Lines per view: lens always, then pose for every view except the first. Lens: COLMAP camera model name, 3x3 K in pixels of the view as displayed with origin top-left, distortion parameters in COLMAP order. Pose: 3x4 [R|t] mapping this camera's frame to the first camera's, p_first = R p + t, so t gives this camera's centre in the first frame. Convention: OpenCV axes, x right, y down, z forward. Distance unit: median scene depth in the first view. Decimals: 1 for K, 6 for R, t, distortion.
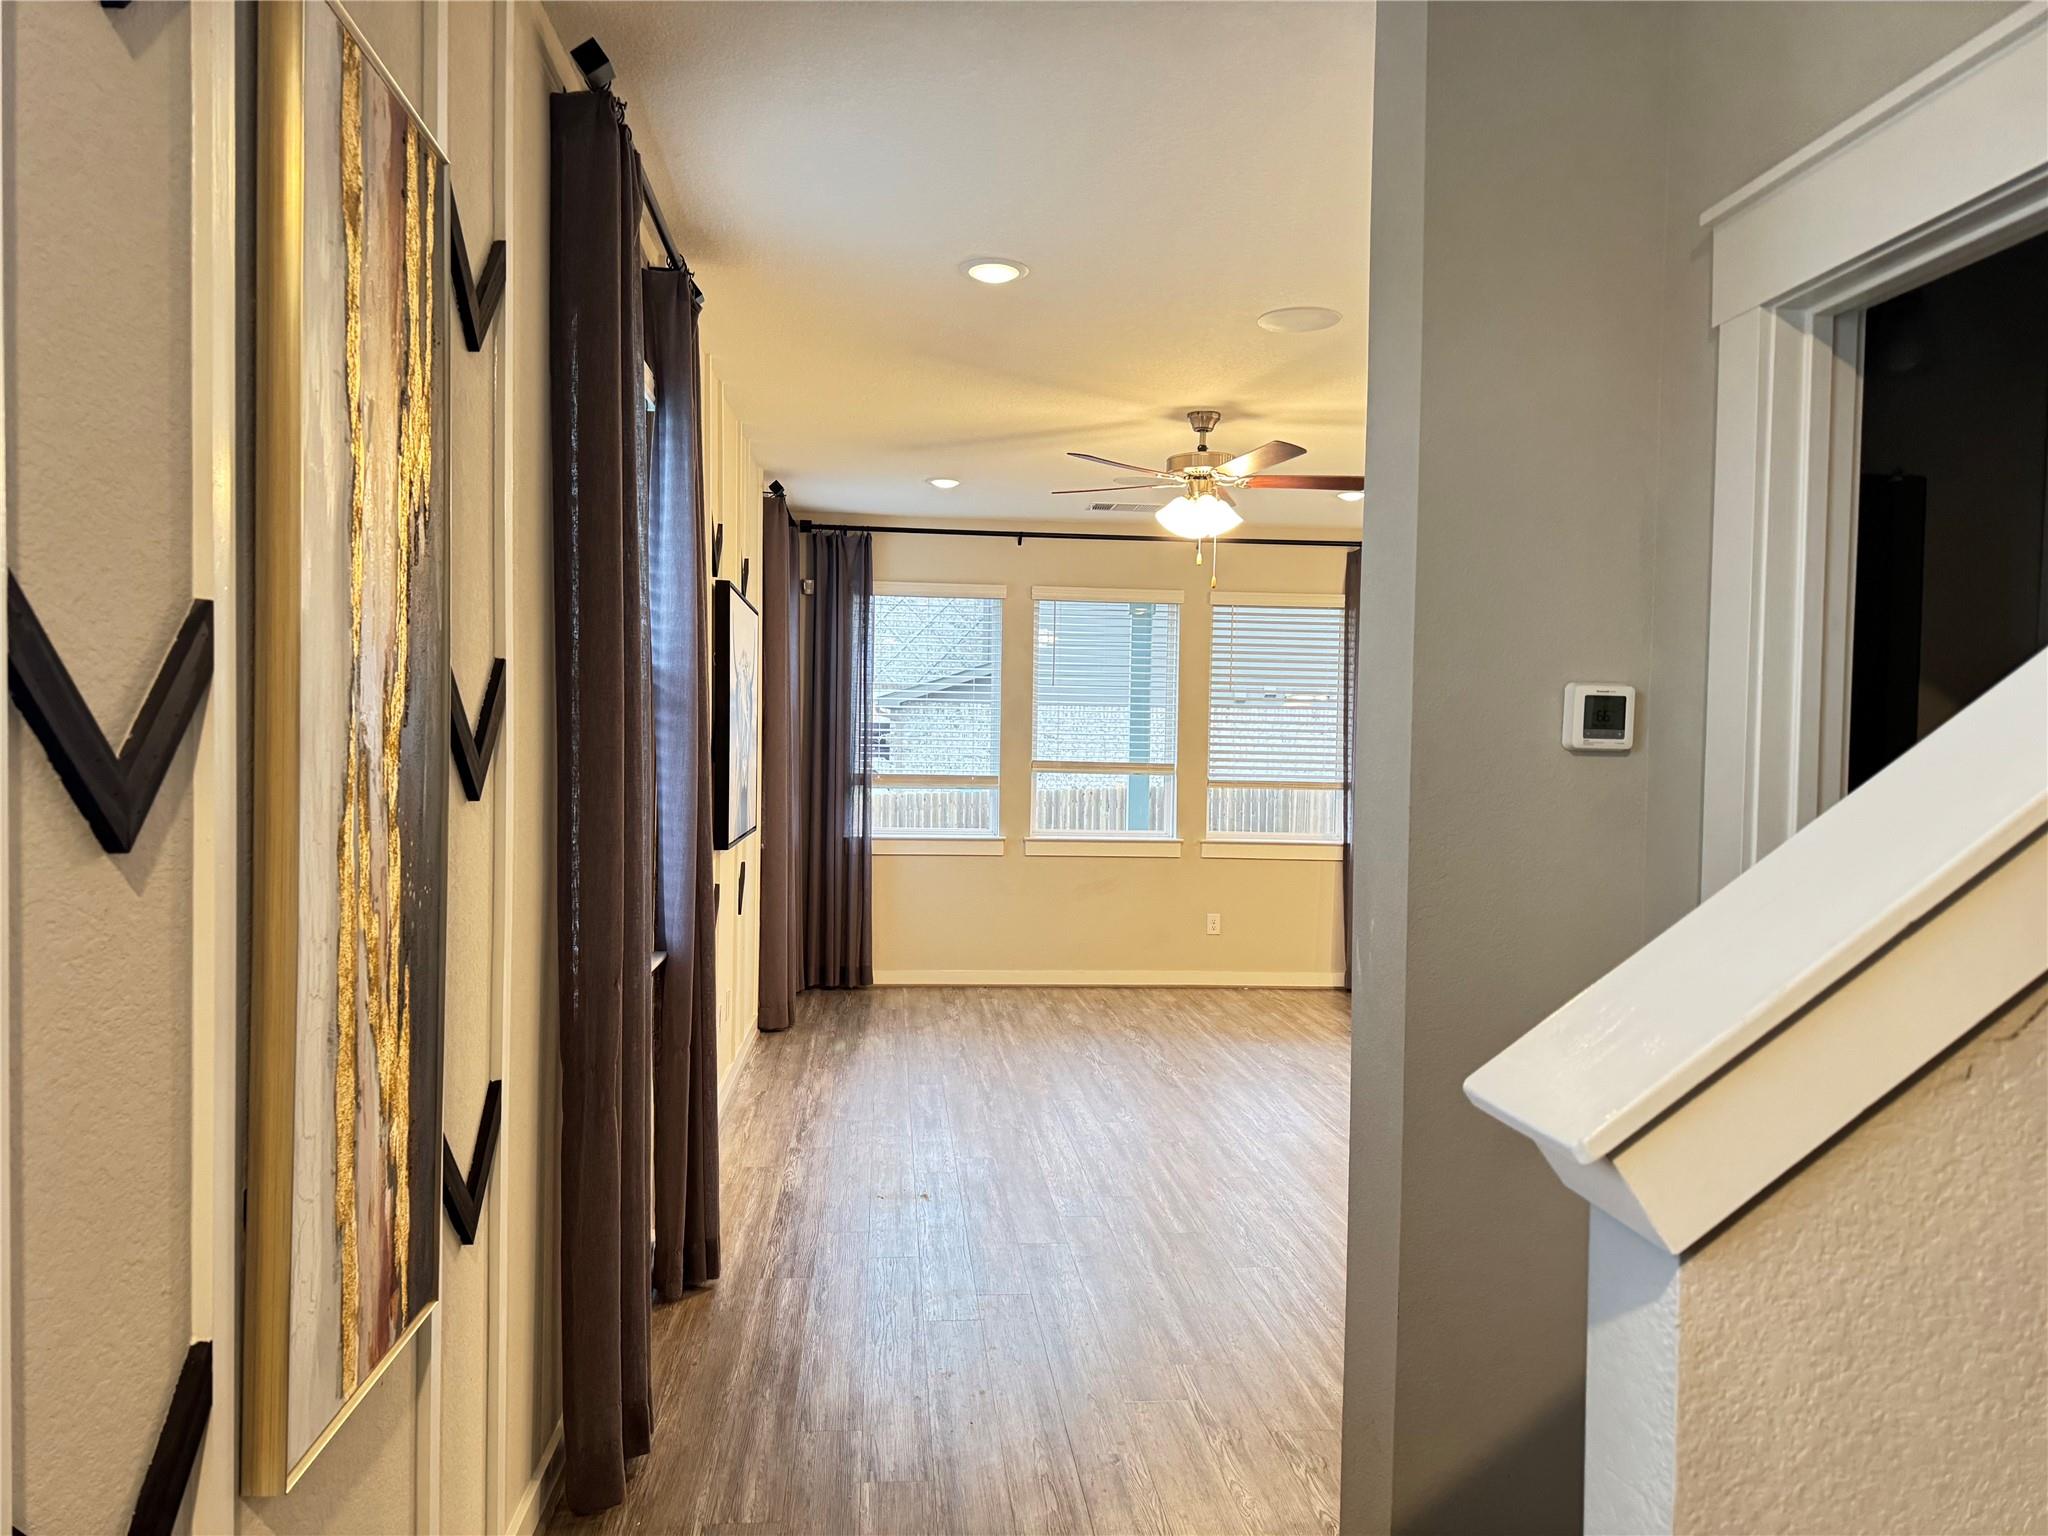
lens RADIAL K [[1430.6, 0, 1023.4], [0, 1430.6, 772.3], [0, 0, 1]] dist [0.103740, -0.147889]
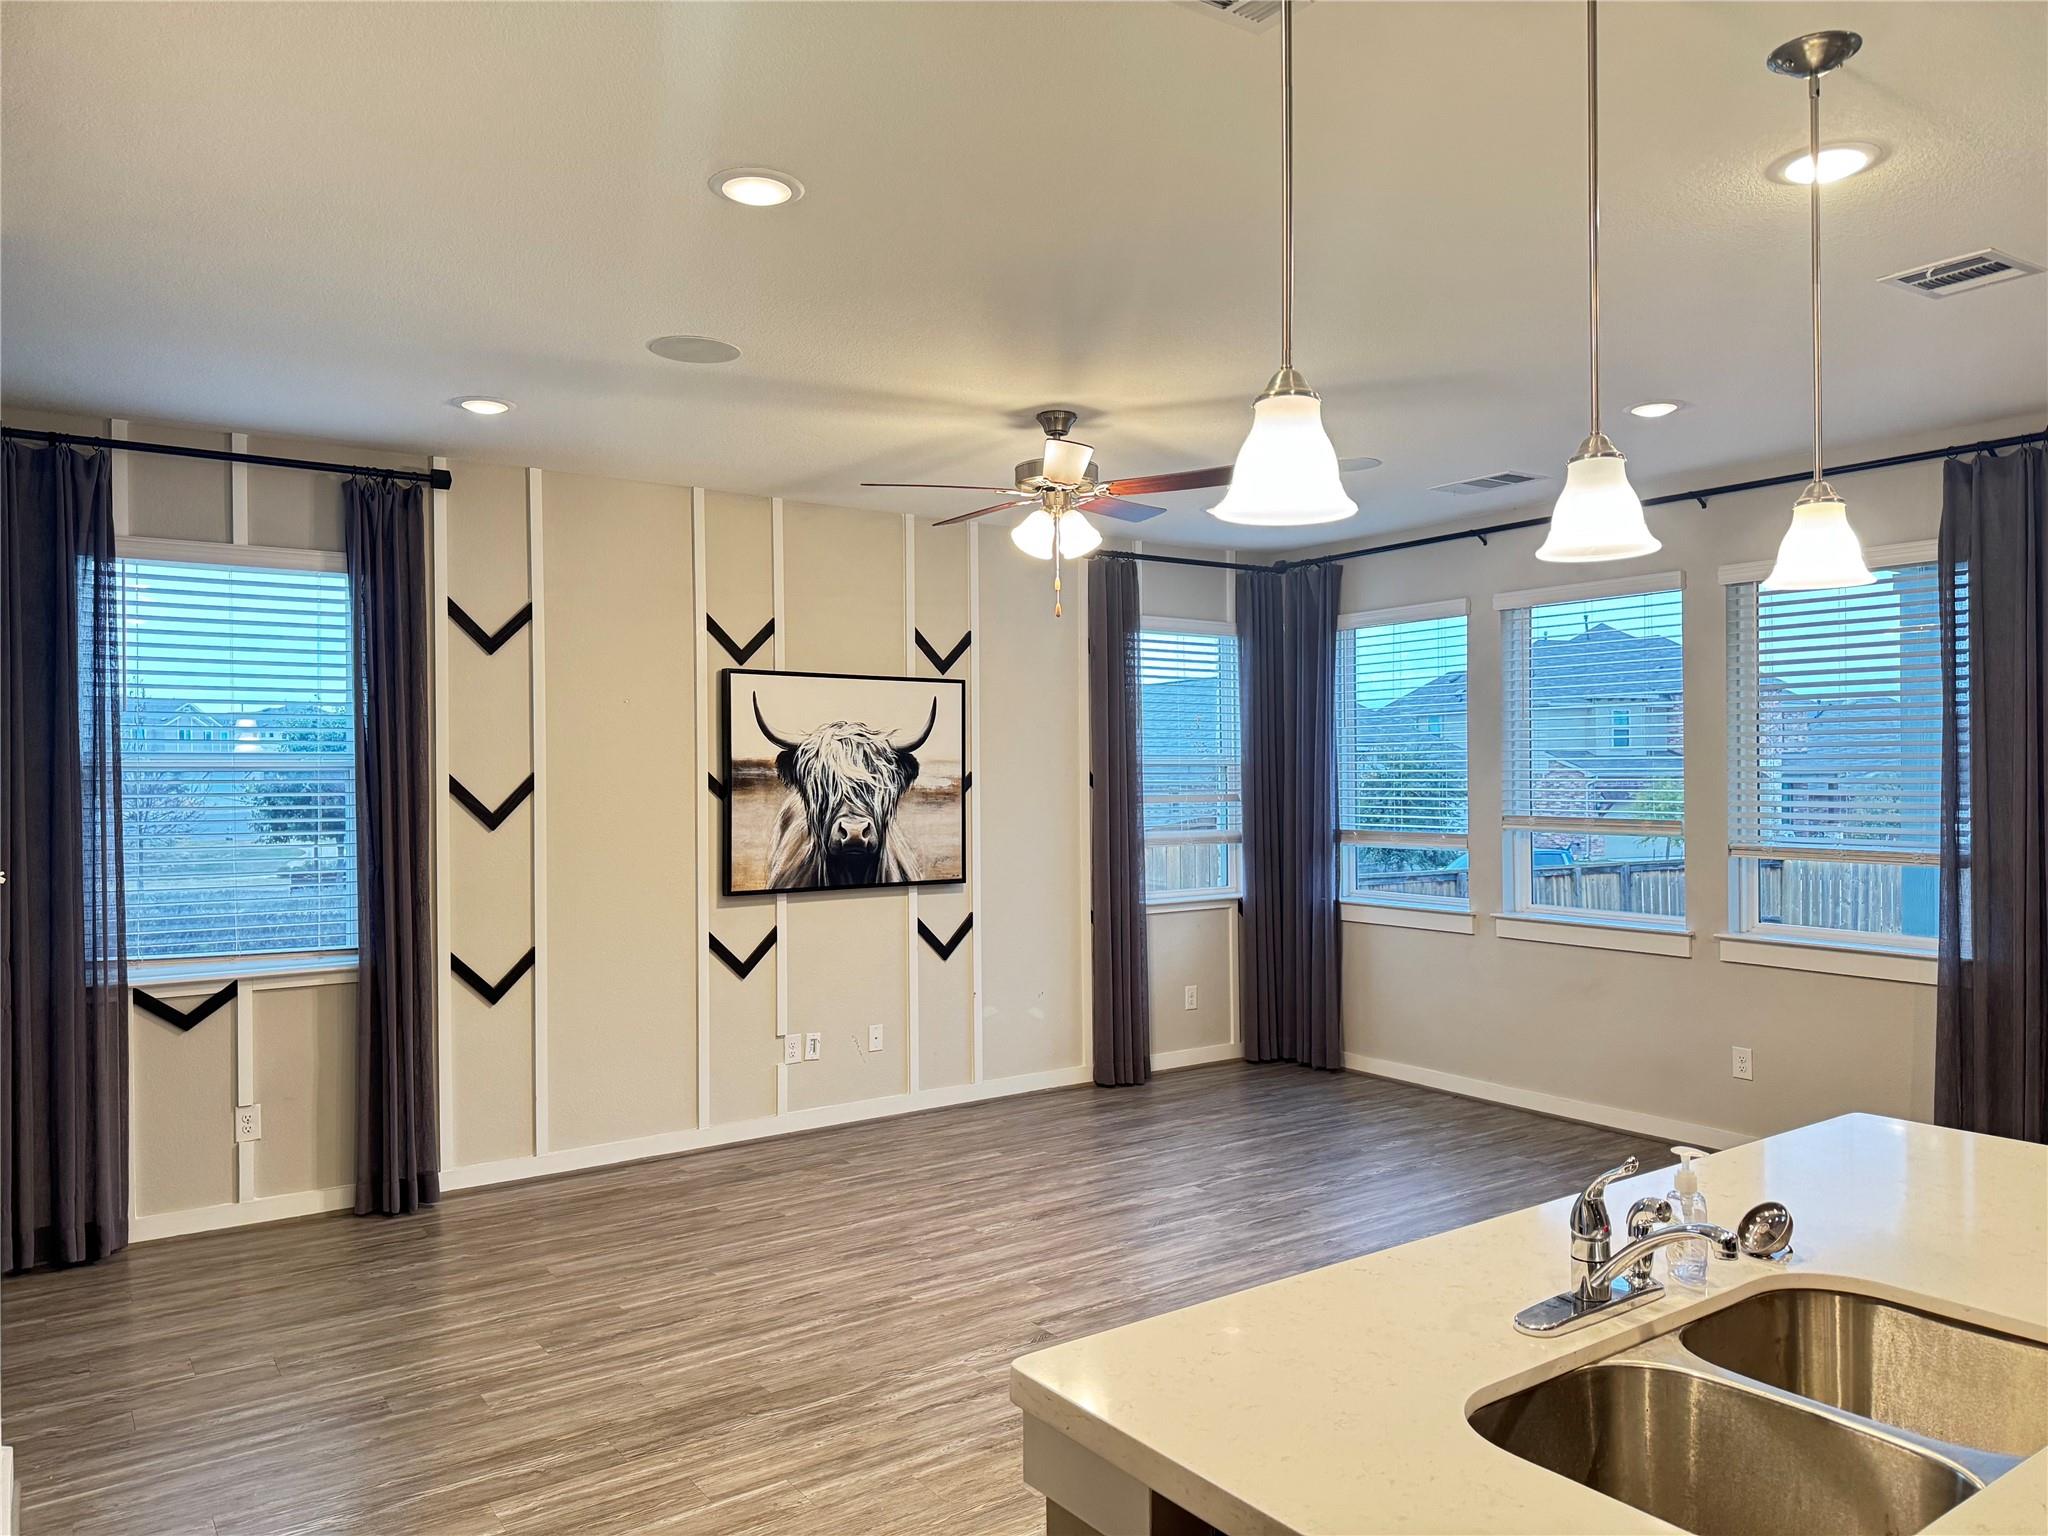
lens RADIAL K [[1430.6, 0, 1023.4], [0, 1430.6, 772.3], [0, 0, 1]] dist [0.103740, -0.147889]
pose [[0.490934, -0.025589, -0.870821, 0.611581], [-0.002162, 0.999530, -0.030590, -0.007196], [0.871194, 0.016900, 0.490648, 0.415096]]
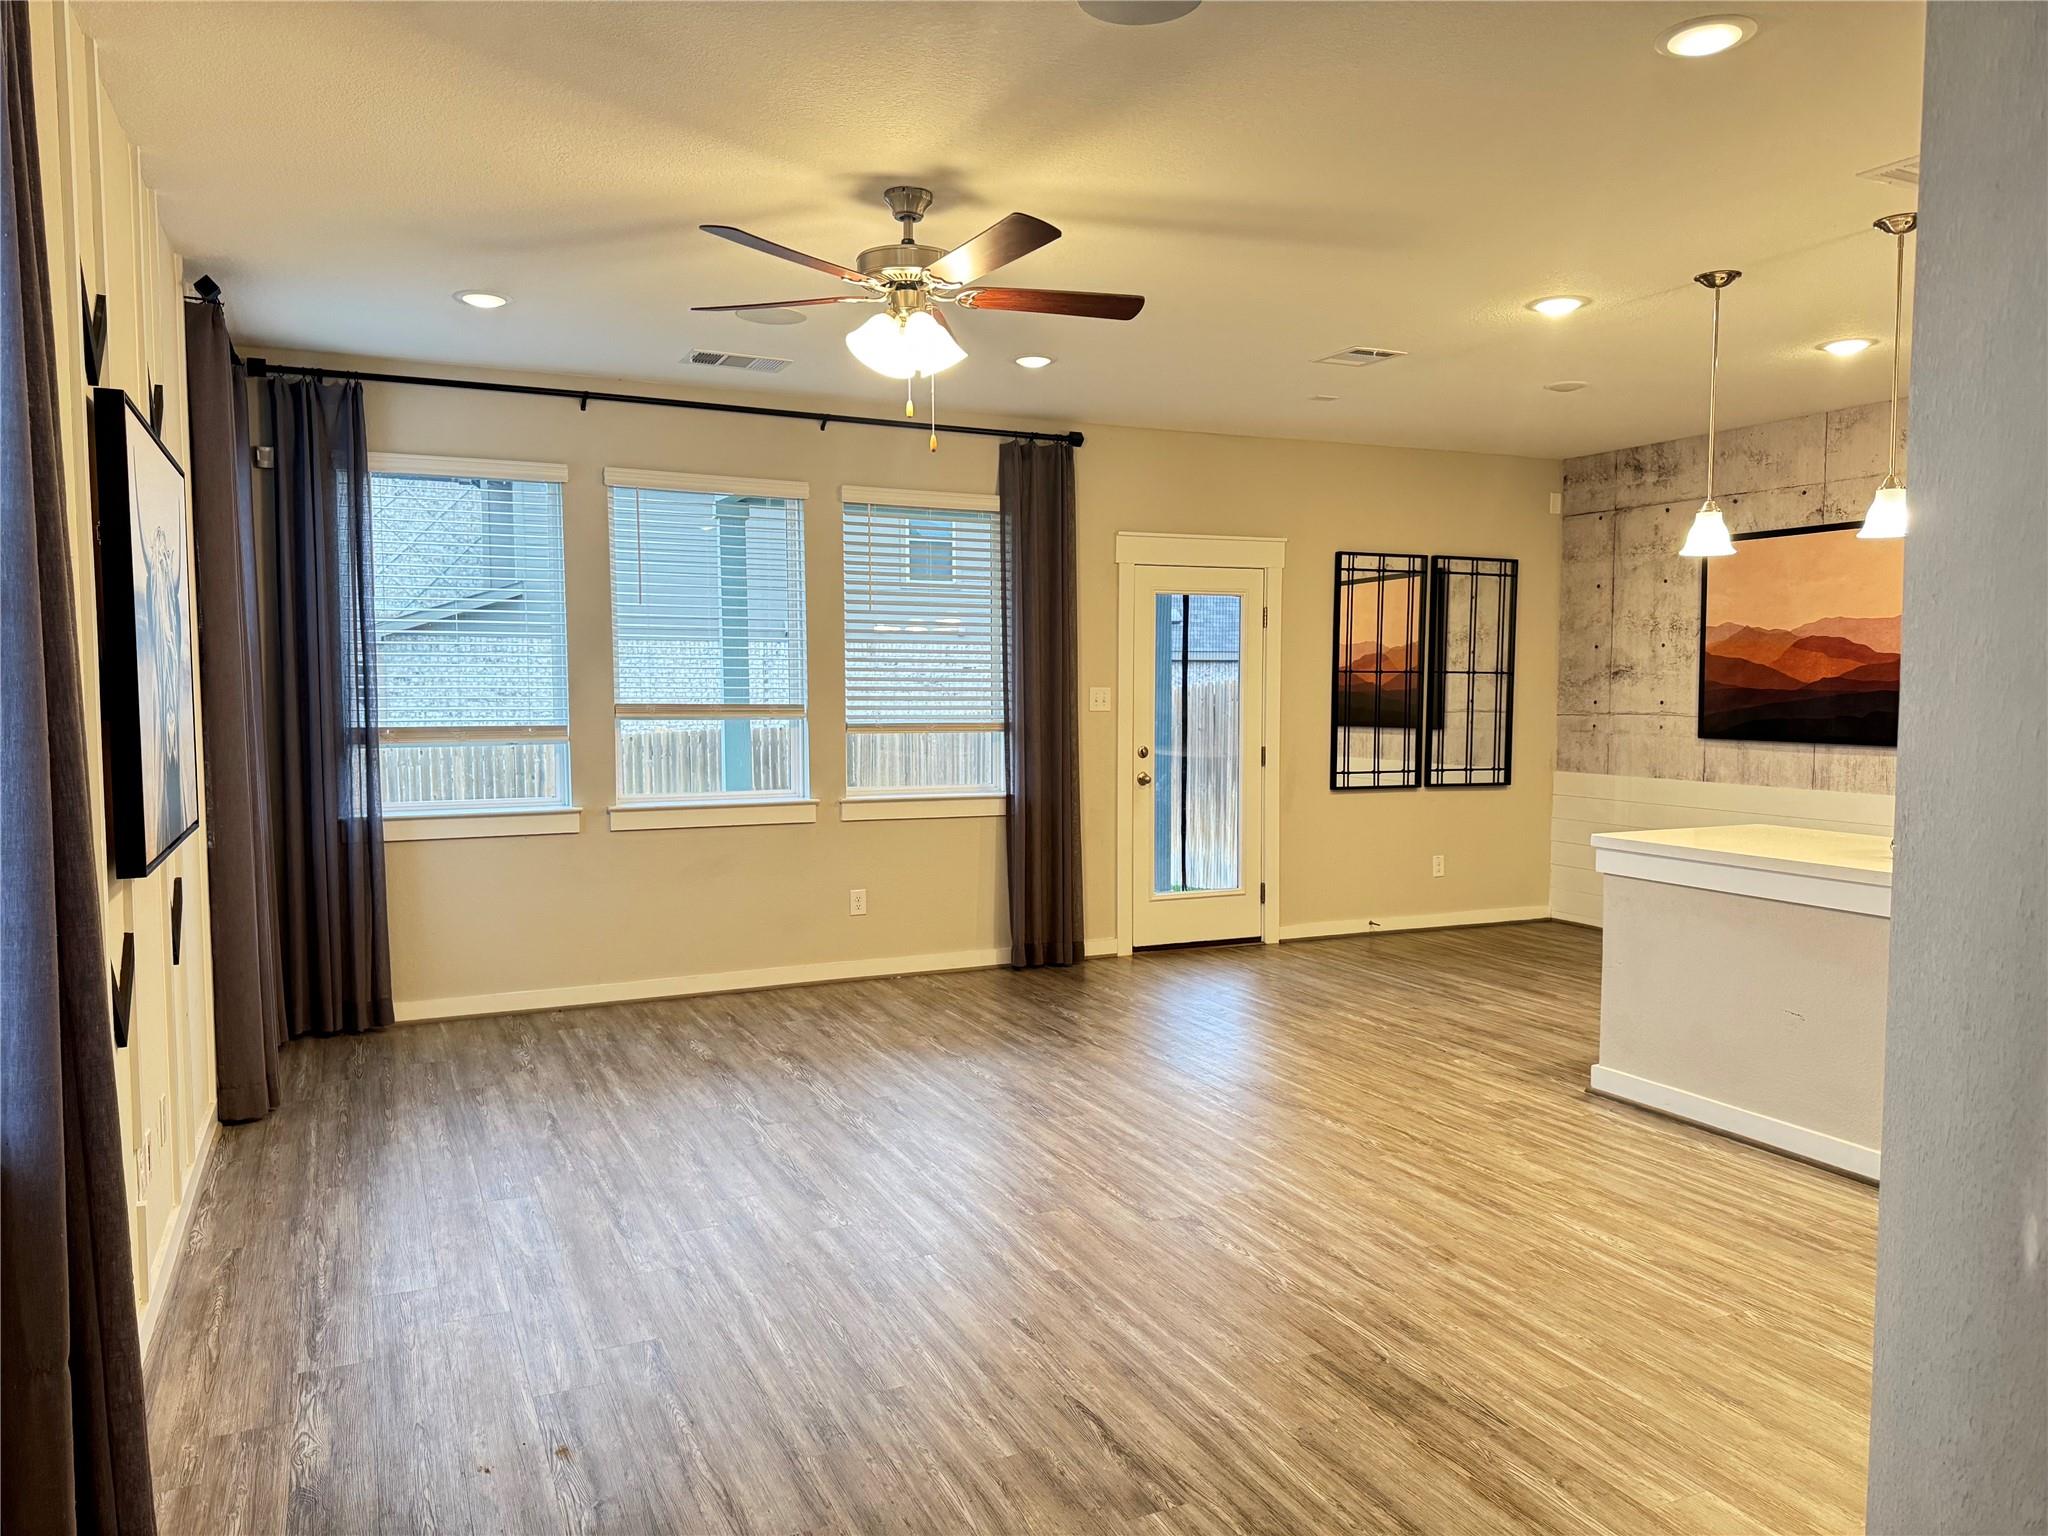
lens RADIAL K [[1430.6, 0, 1023.4], [0, 1430.6, 772.3], [0, 0, 1]] dist [0.103740, -0.147889]
pose [[0.943939, -0.040500, 0.327626, -0.043685], [0.026153, 0.998501, 0.048080, -0.003557], [-0.329082, -0.036816, 0.943583, 0.230773]]
